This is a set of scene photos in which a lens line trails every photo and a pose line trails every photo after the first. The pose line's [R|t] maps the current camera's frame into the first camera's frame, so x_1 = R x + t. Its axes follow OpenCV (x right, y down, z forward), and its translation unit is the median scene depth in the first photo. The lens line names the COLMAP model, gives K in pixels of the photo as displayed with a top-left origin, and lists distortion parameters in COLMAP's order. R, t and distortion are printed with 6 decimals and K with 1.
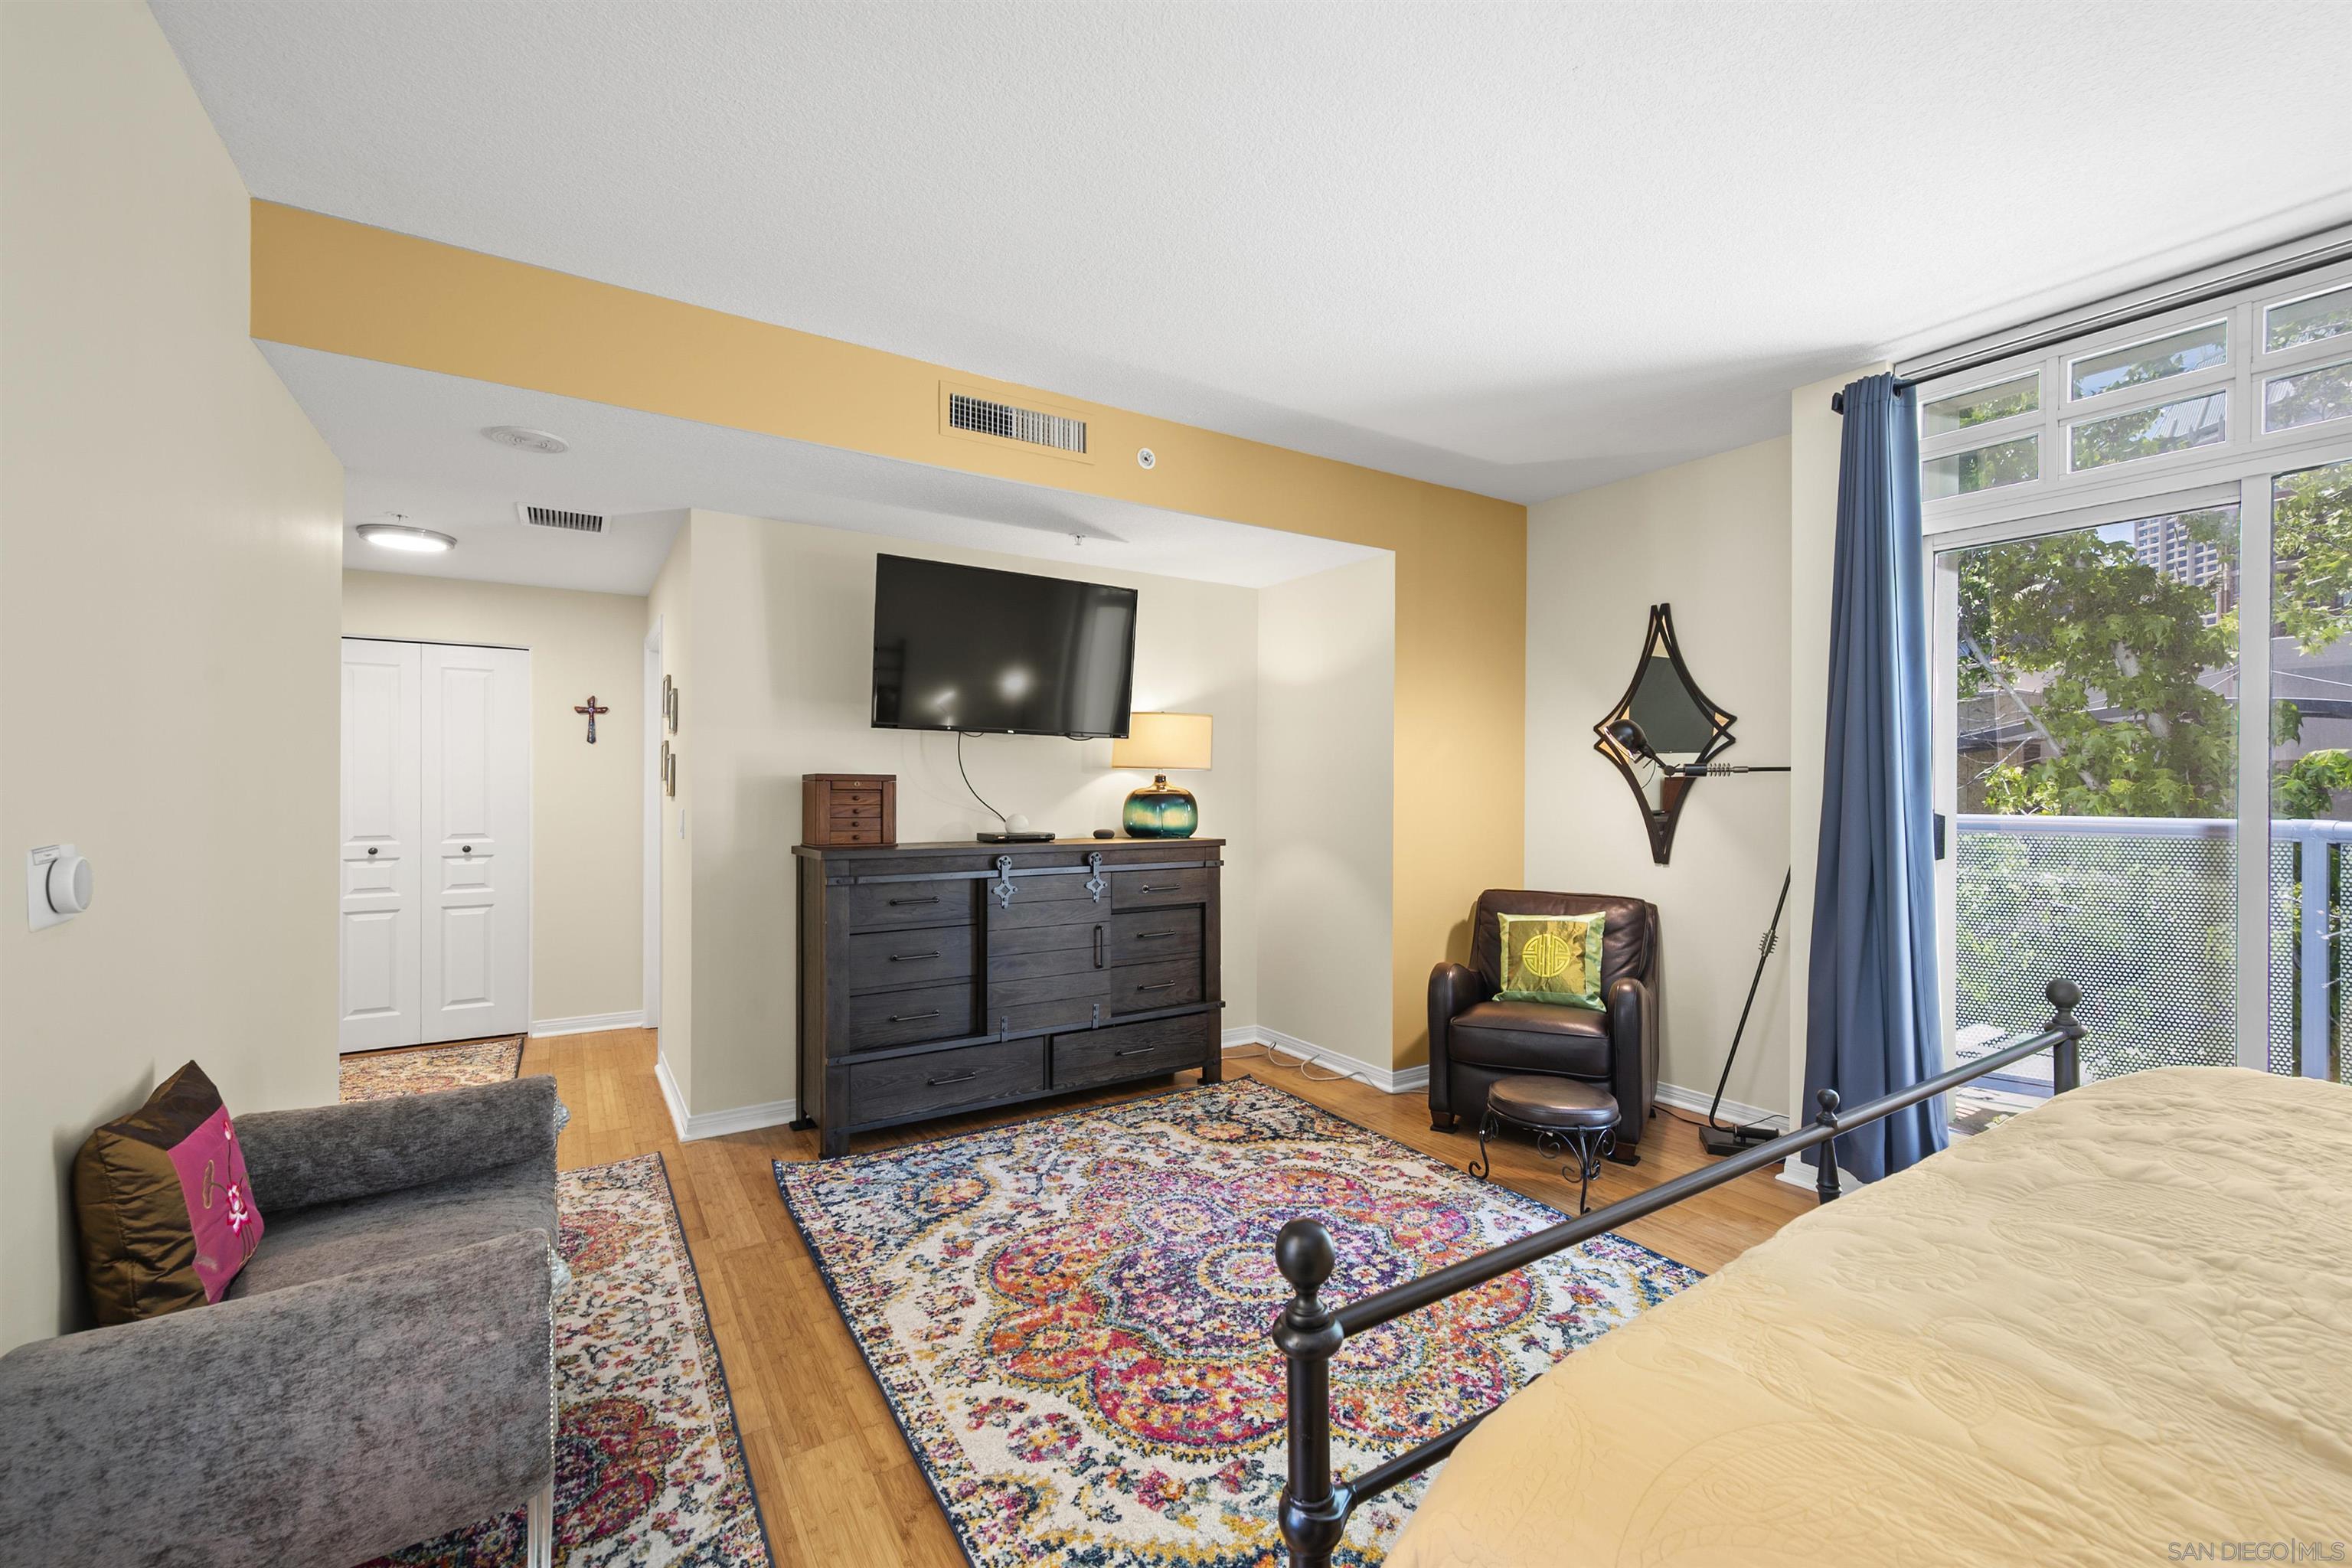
lens RADIAL K [[937.1, 0, 1163.2], [0, 937.1, 784.2], [0, 0, 1]] dist [0.002180, 0.000309]
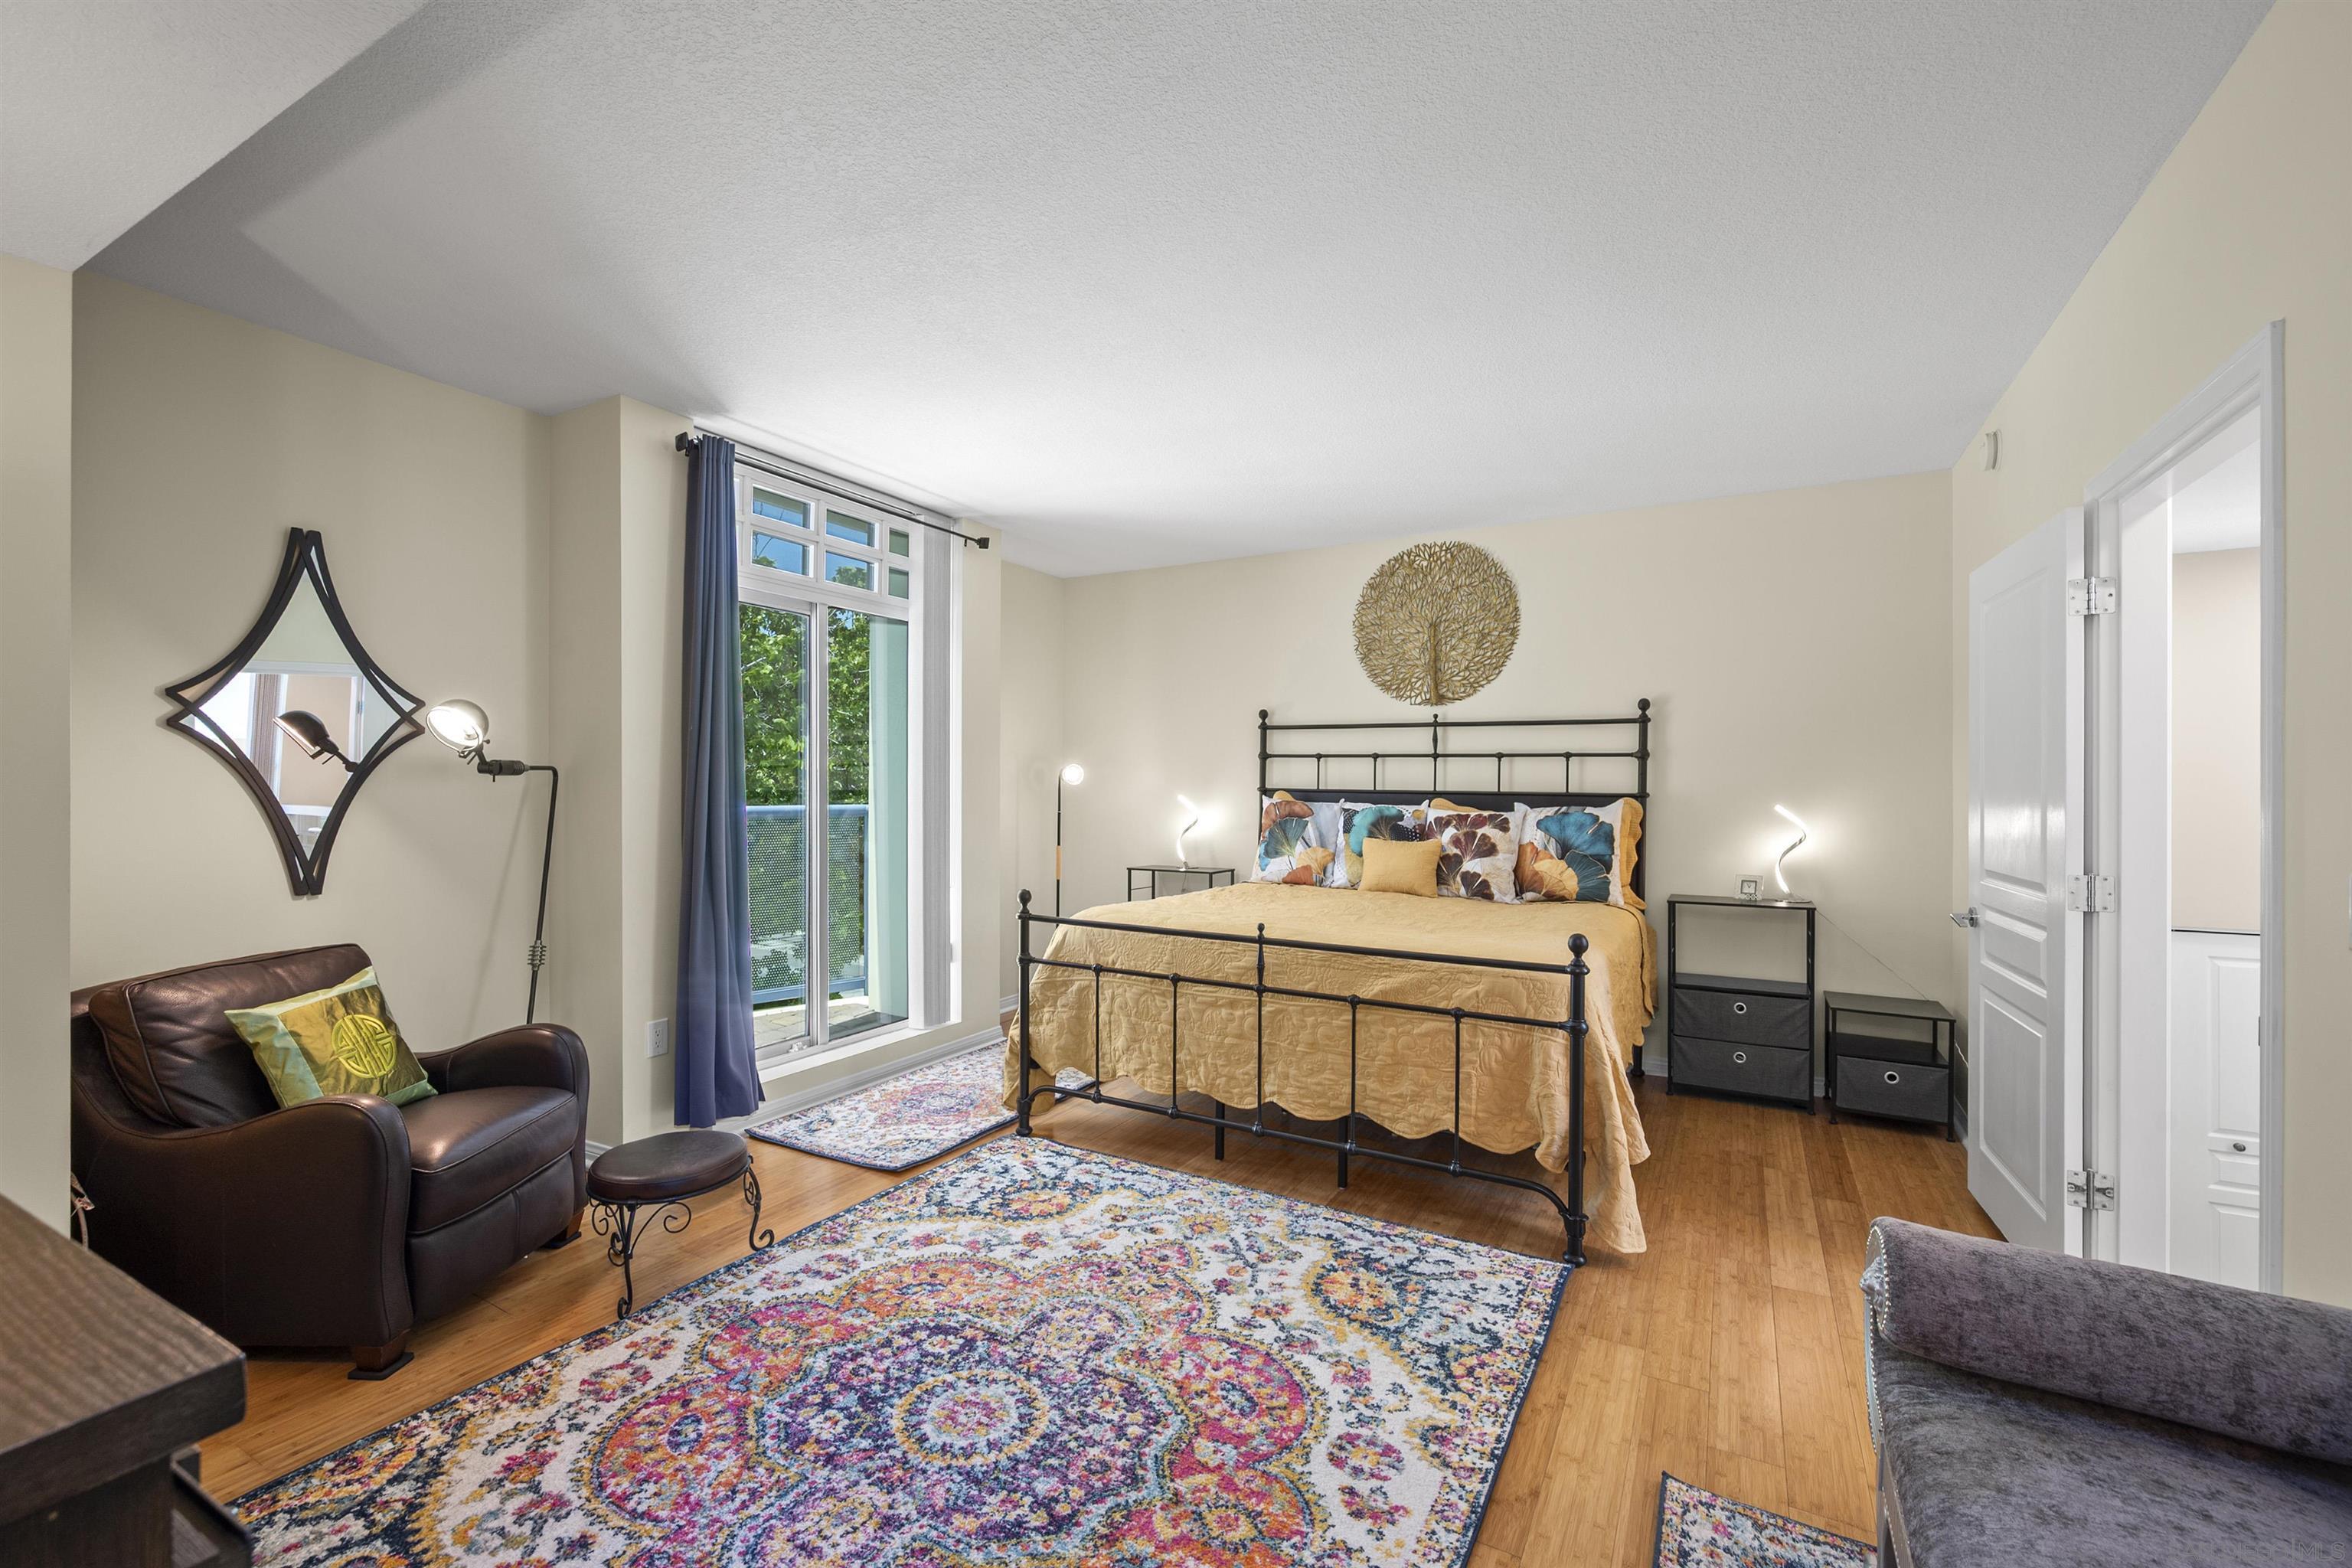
lens RADIAL K [[988.3, 0, 1174.4], [0, 988.3, 776.4], [0, 0, 1]] dist [0.003061, -0.000455]
pose [[-0.465782, 0.001038, 0.884899, -0.540081], [-0.006631, 0.999967, -0.004663, -0.007517], [-0.884874, -0.008040, -0.465760, 0.943455]]
